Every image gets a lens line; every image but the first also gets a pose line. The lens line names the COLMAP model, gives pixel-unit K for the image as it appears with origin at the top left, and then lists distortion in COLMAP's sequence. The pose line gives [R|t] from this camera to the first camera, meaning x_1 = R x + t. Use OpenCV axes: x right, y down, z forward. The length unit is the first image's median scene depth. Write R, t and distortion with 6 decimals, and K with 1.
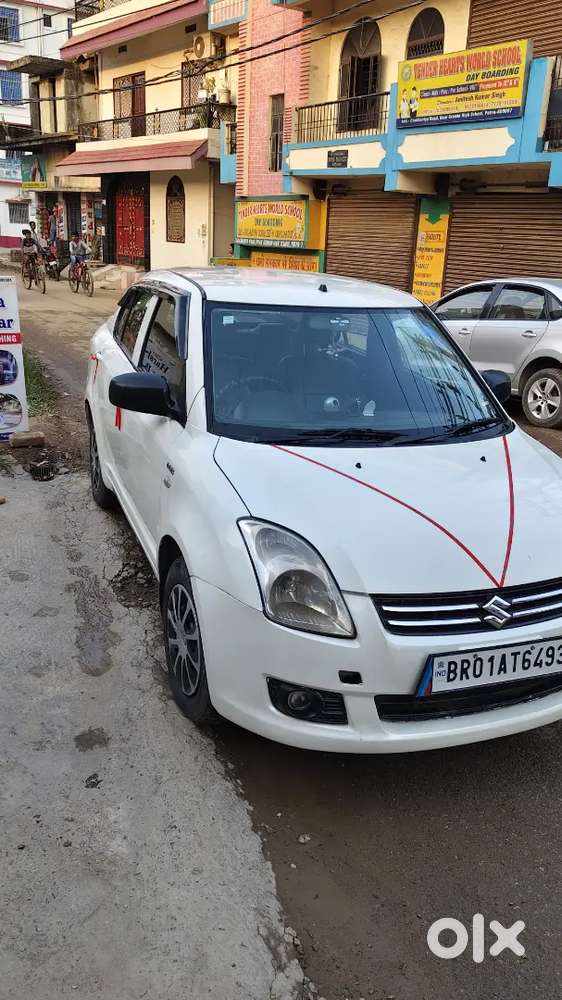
lens RADIAL K [[766.2, 0, 279.9], [0, 766.2, 504.2], [0, 0, 1]] dist [0.053693, -0.053738]
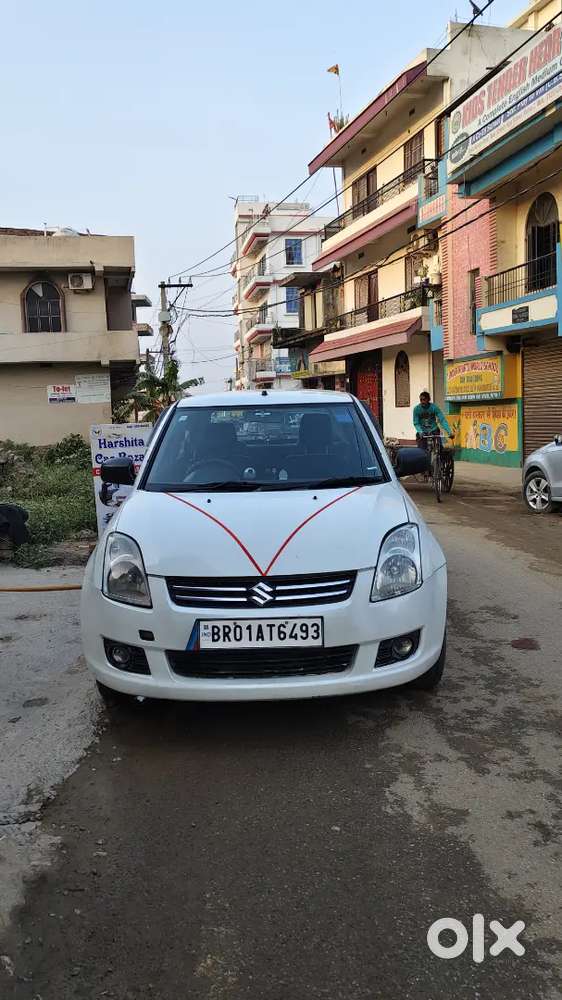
lens RADIAL K [[755.0, 0, 268.5], [0, 755.0, 501.9], [0, 0, 1]] dist [0.062832, -0.066236]
pose [[0.932563, -0.039298, -0.358862, 0.662278], [-0.038571, 0.977521, -0.207278, 0.218861], [0.358941, 0.207141, 0.910085, -0.185146]]
